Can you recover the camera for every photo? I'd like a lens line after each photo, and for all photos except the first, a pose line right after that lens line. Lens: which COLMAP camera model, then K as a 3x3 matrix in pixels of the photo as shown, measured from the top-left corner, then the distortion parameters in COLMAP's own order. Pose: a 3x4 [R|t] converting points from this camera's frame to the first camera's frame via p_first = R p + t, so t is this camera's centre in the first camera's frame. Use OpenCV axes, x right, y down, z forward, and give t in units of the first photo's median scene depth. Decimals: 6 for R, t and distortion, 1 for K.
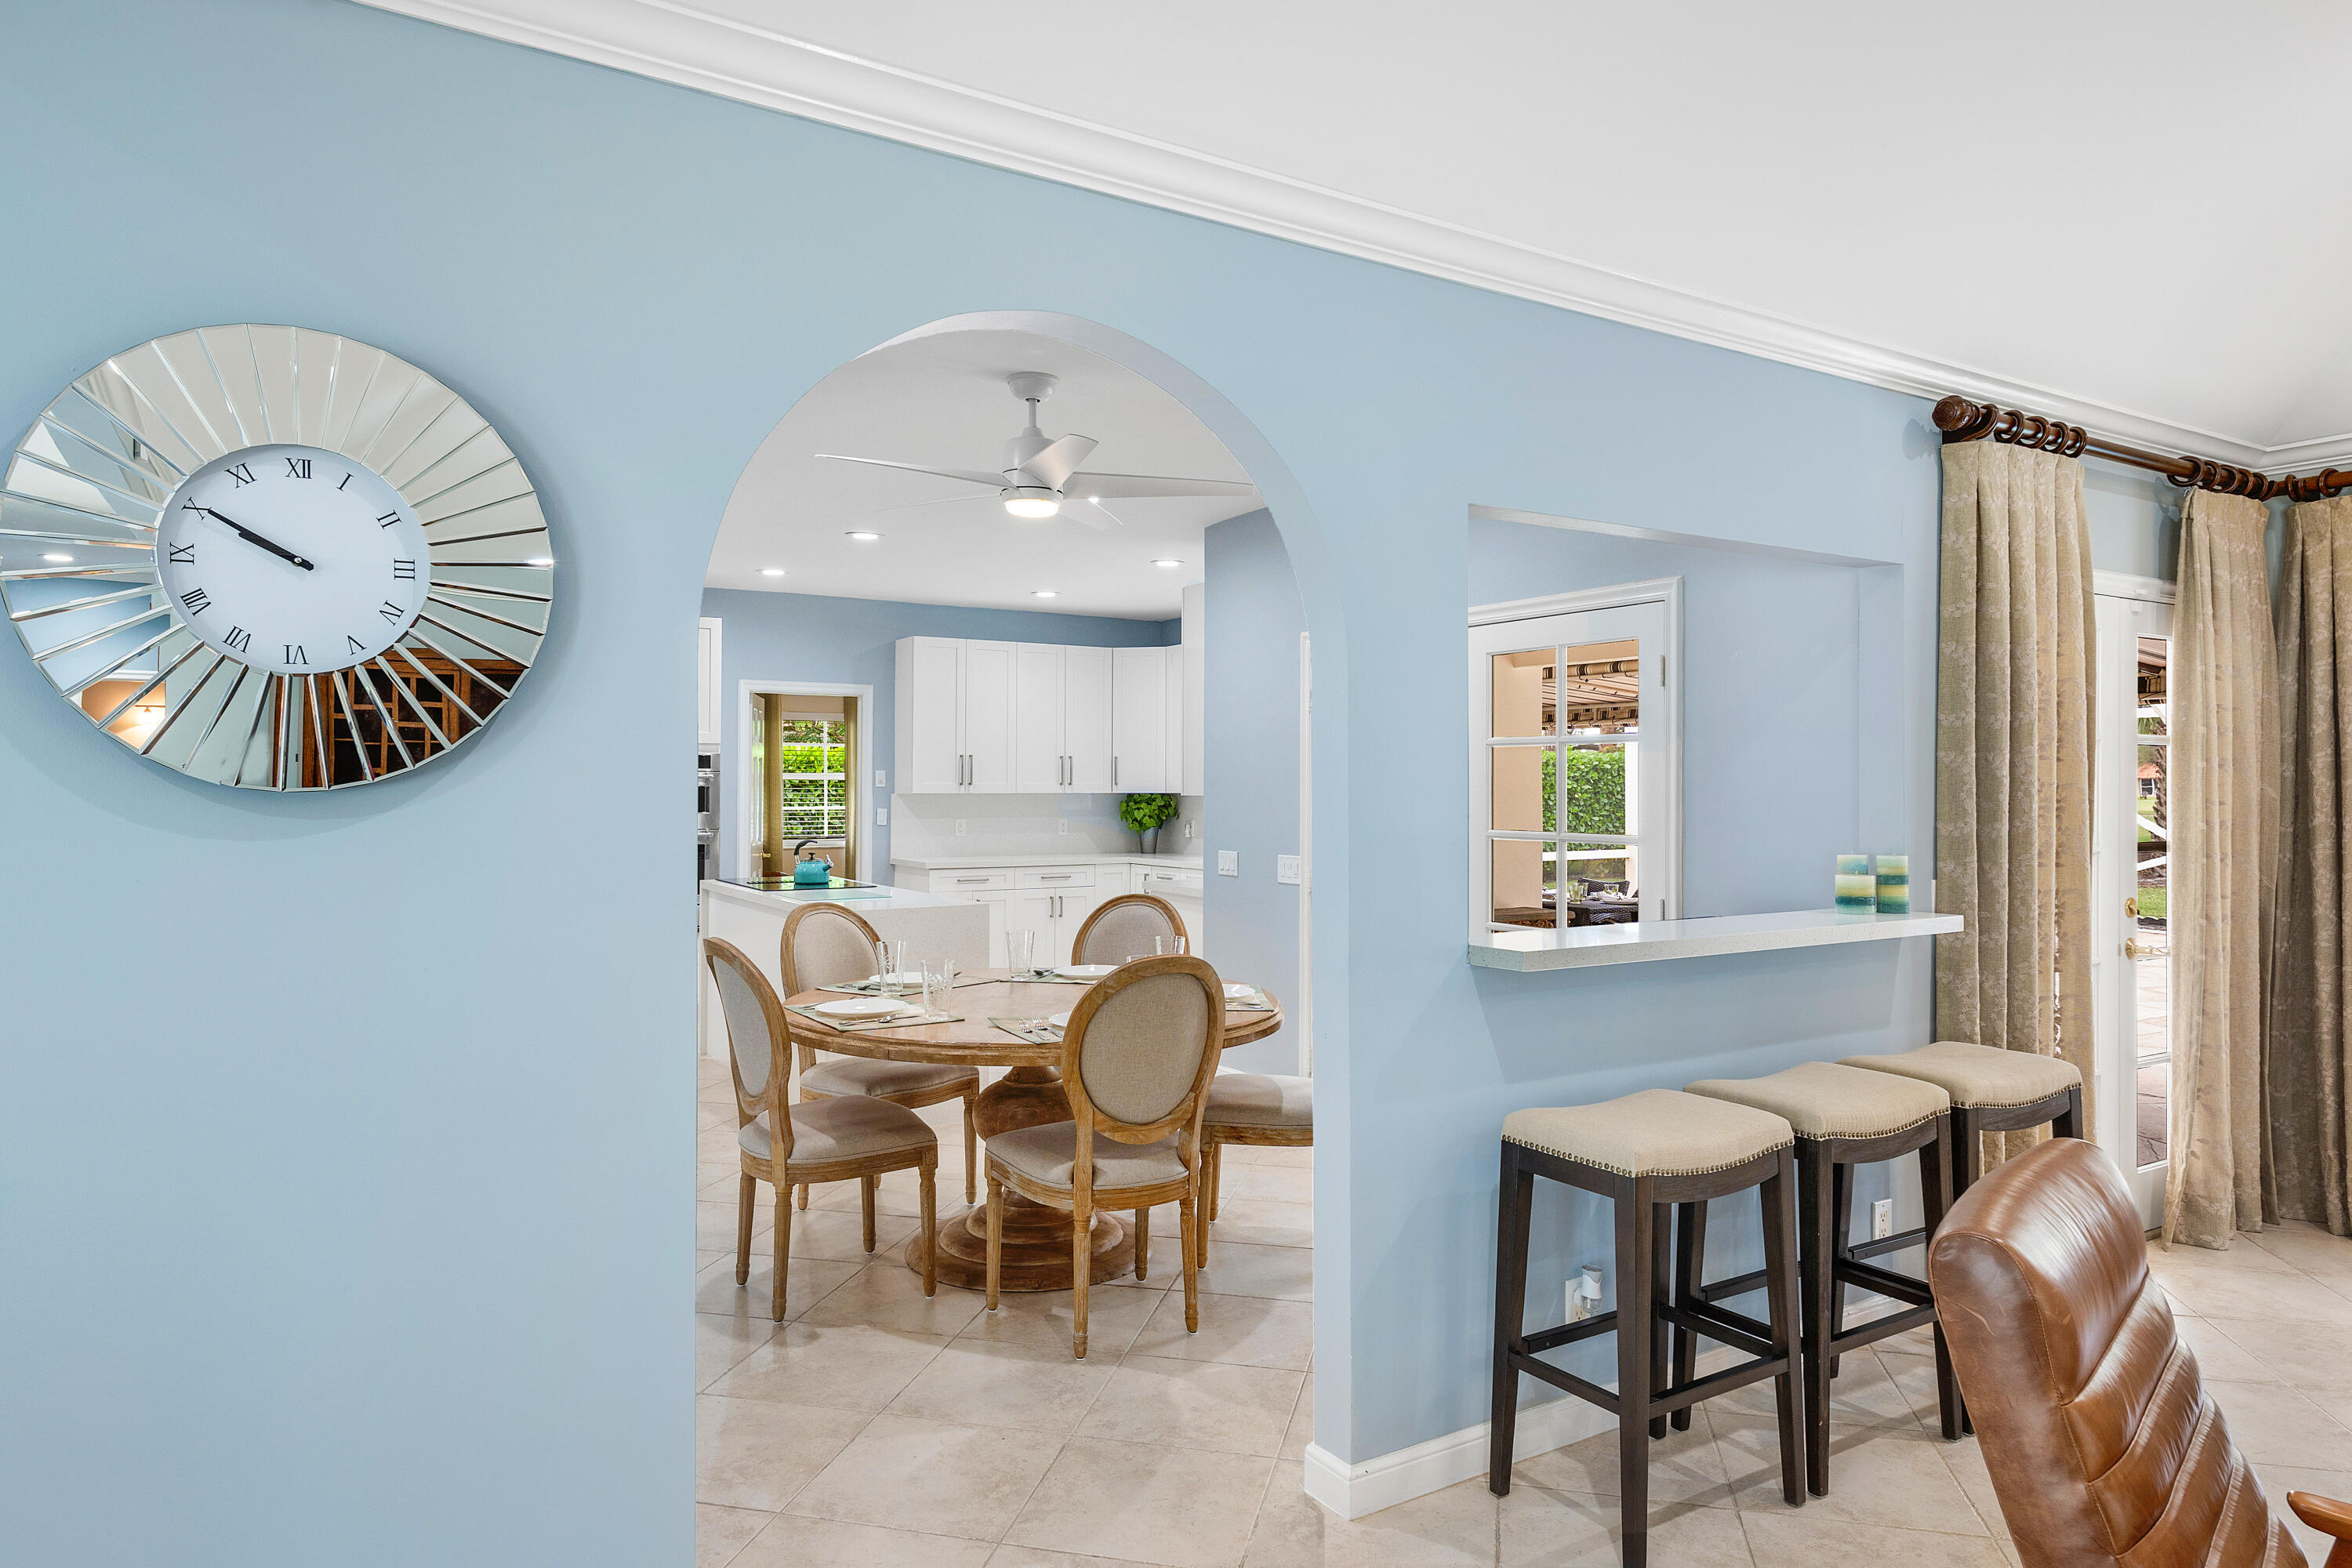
lens RADIAL K [[1357.4, 0, 1188.8], [0, 1357.4, 778.3], [0, 0, 1]] dist [-0.009375, -0.000105]
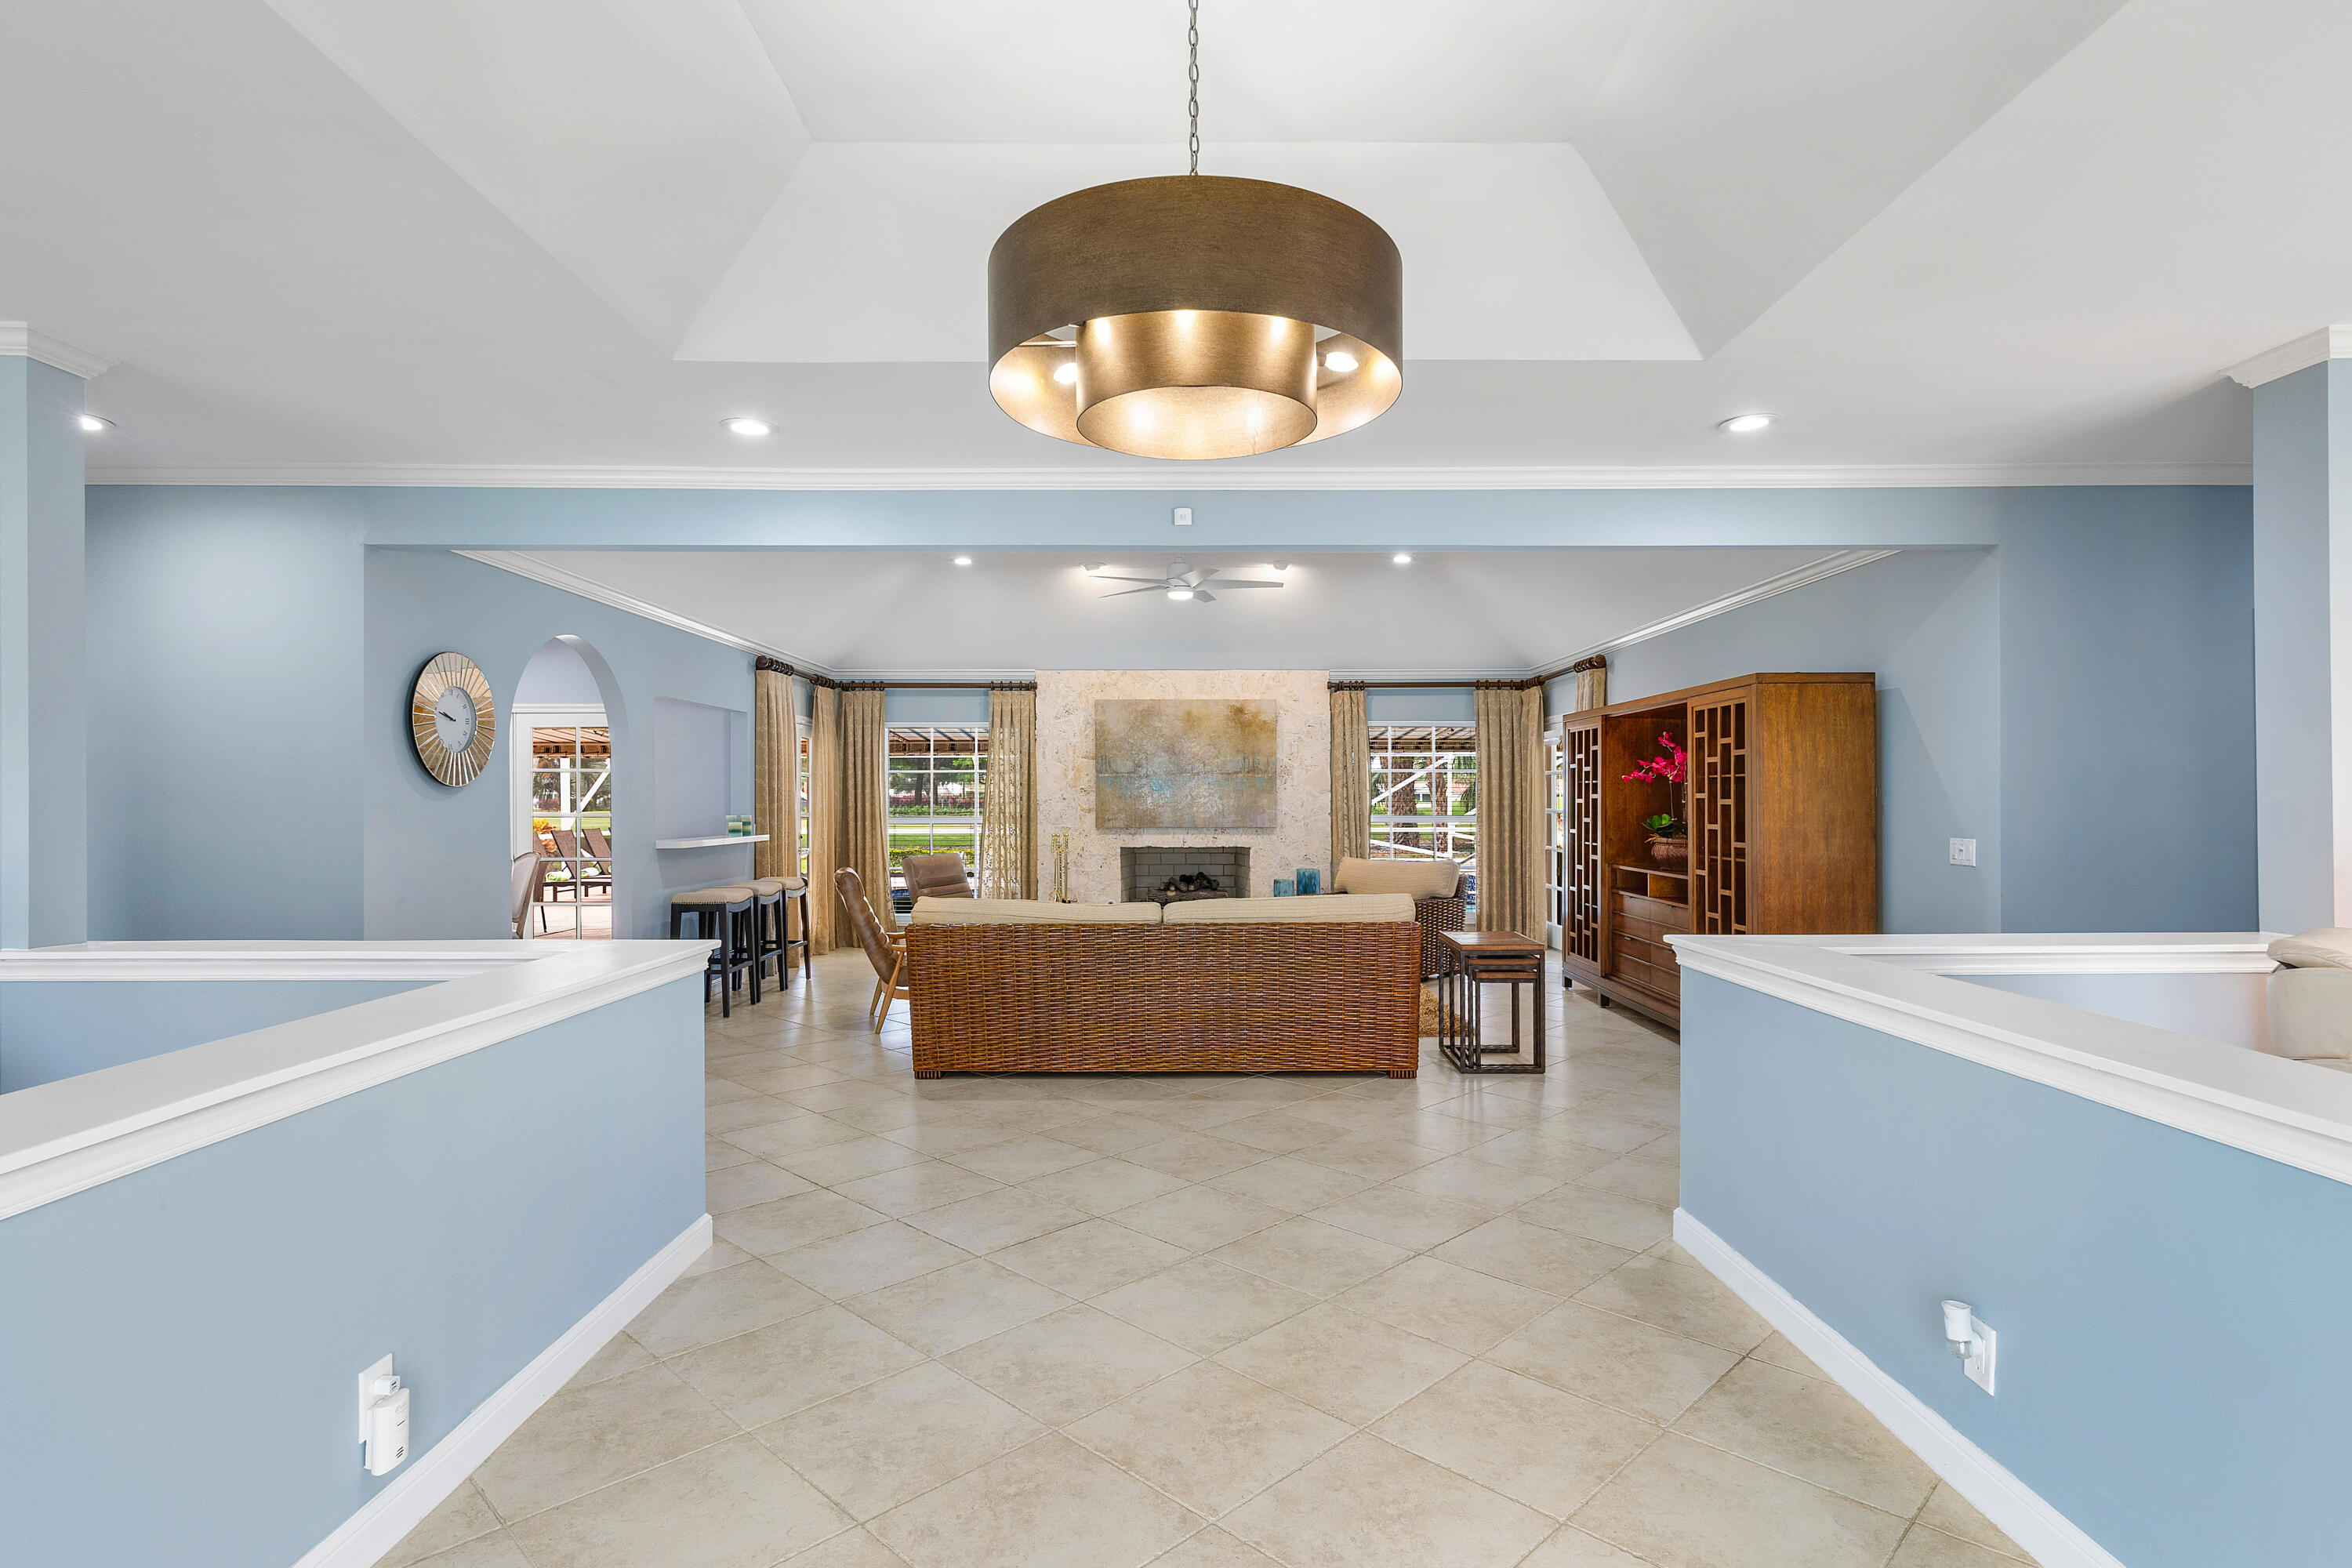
lens RADIAL K [[1144.3, 0, 1182.6], [0, 1144.3, 792.2], [0, 0, 1]] dist [-0.004980, 0.000013]
pose [[0.501917, 0.003500, 0.864909, -1.071976], [-0.002876, 0.999993, -0.002378, 0.011789], [-0.864911, -0.001294, 0.501924, -0.979544]]
